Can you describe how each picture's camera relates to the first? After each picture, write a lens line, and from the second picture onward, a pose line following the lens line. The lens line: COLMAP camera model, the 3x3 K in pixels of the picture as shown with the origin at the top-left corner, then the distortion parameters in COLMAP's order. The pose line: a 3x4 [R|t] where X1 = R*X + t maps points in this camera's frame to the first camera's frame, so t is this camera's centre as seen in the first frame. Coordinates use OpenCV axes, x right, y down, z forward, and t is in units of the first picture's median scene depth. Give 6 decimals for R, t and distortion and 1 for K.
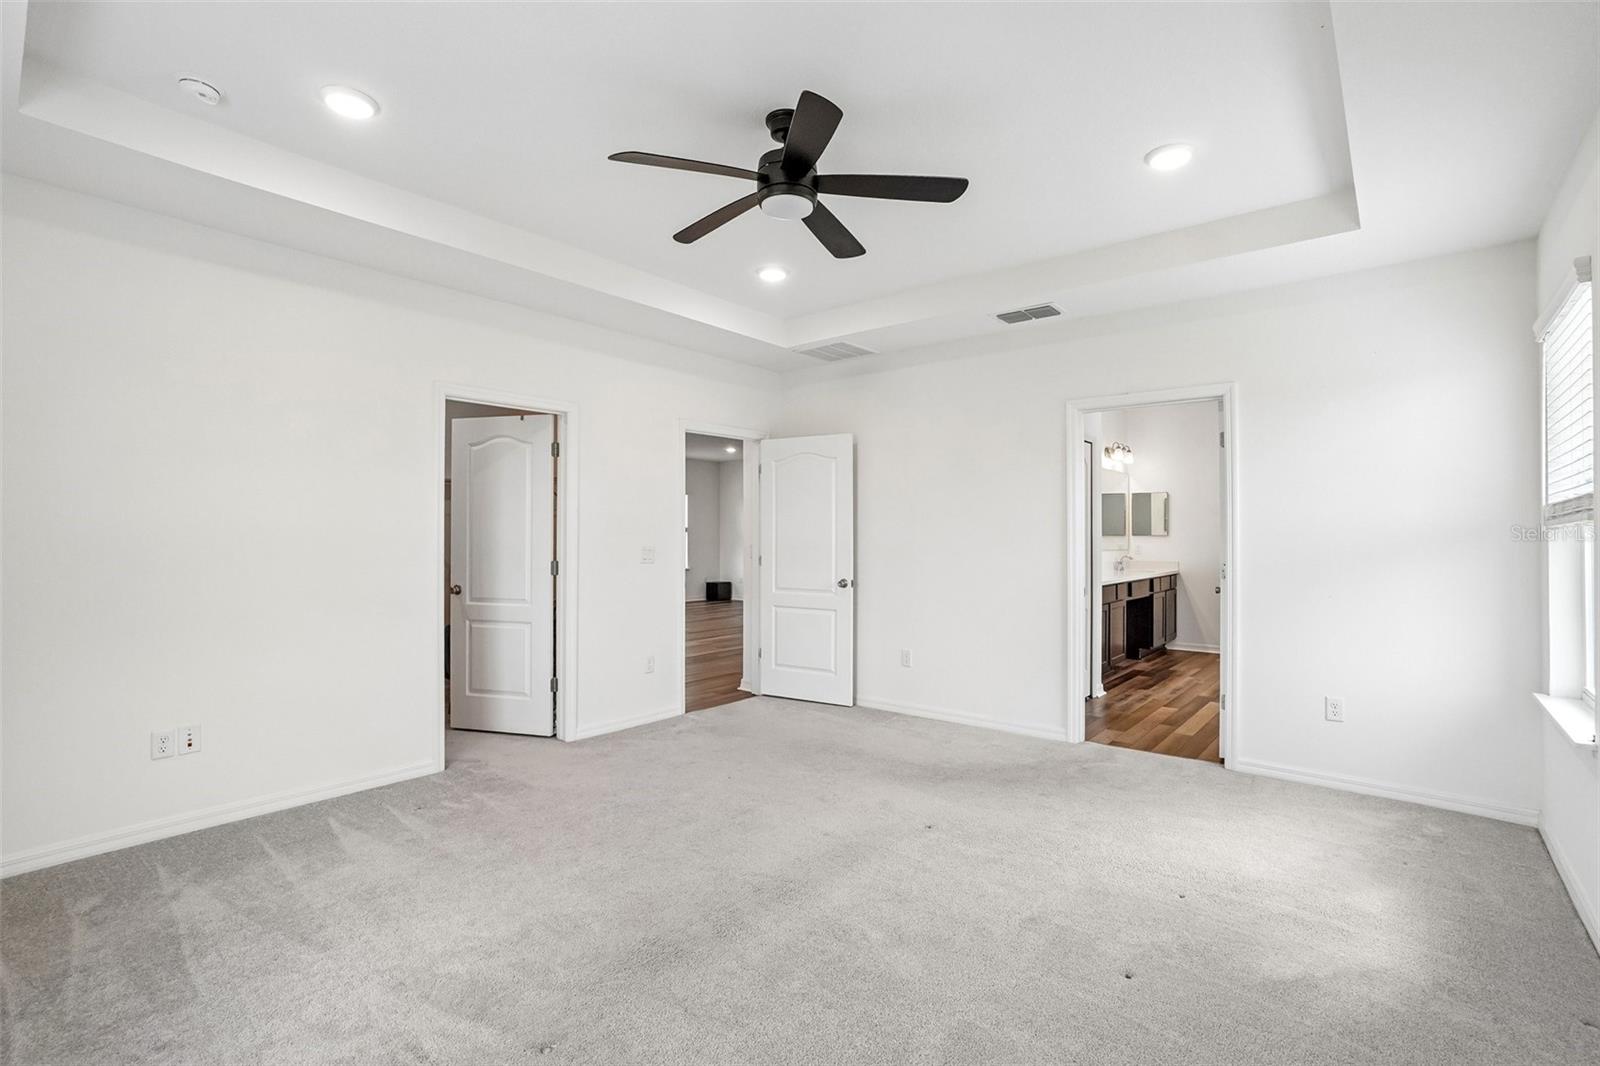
lens RADIAL K [[725.0, 0, 803.8], [0, 725.0, 544.8], [0, 0, 1]] dist [-0.056786, 0.019368]
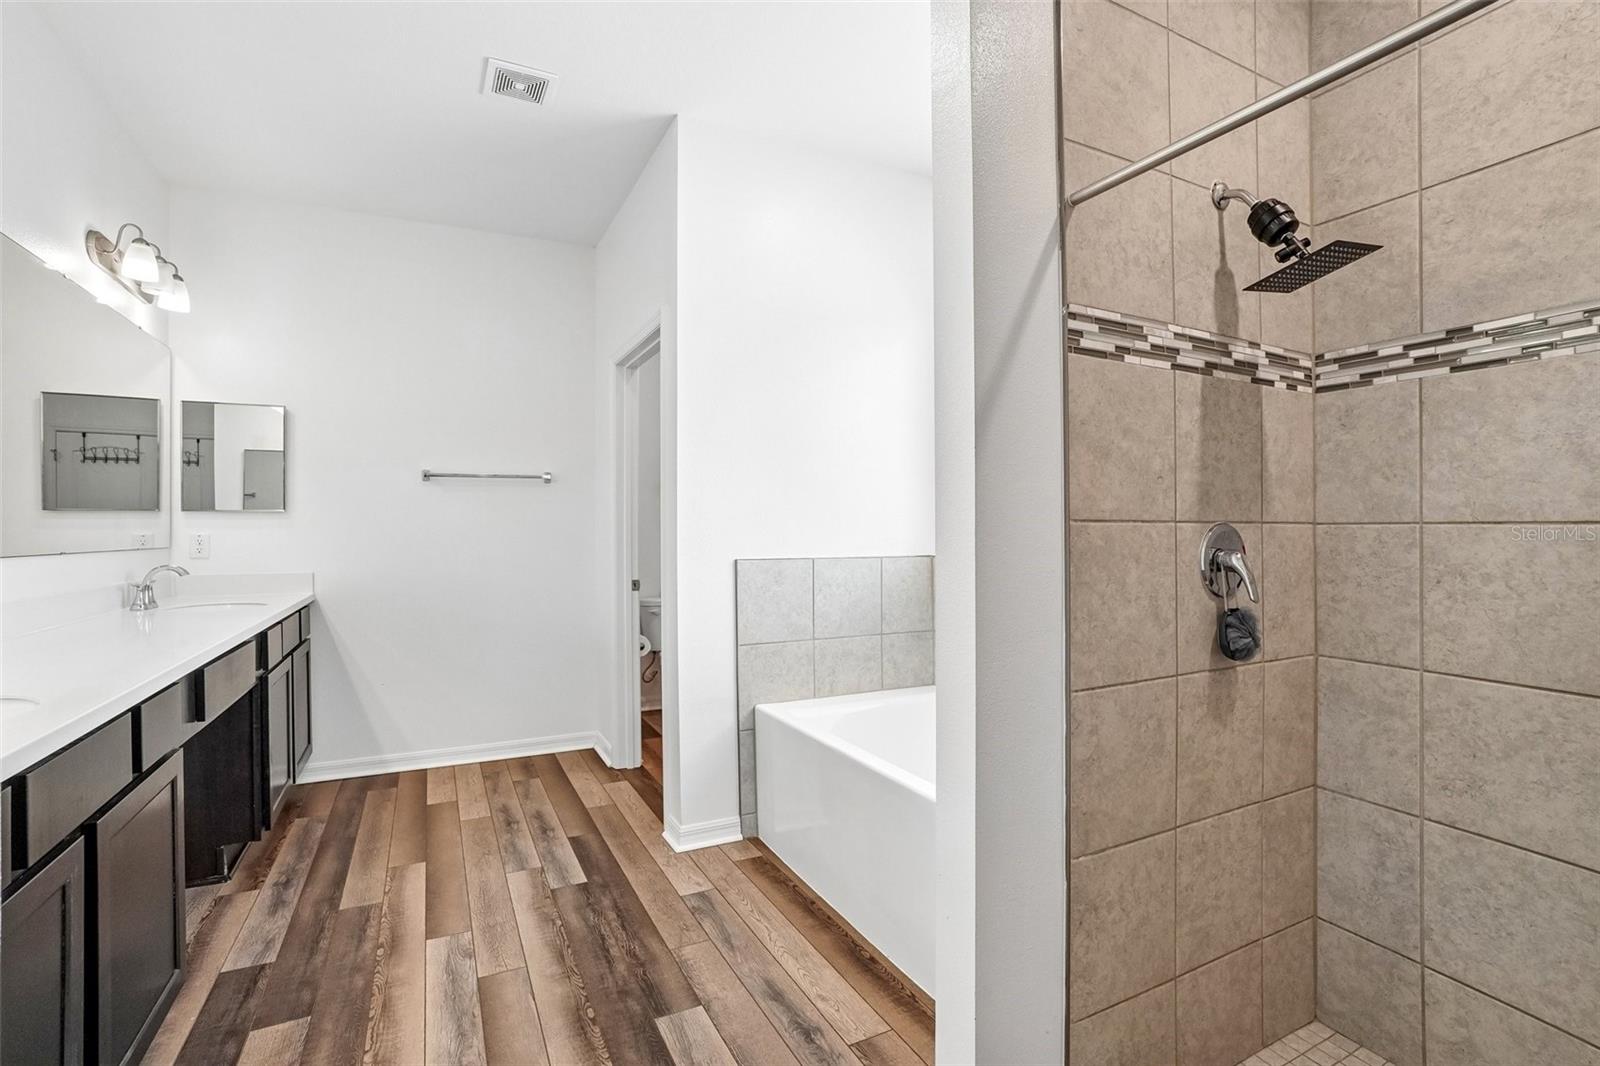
lens RADIAL K [[725.0, 0, 803.8], [0, 725.0, 544.8], [0, 0, 1]] dist [-0.056786, 0.019368]
pose [[0.387163, -0.013503, 0.921912, 0.252409], [0.001832, 0.999902, 0.013876, 0.001968], [-0.922009, -0.003683, 0.387150, 0.576128]]
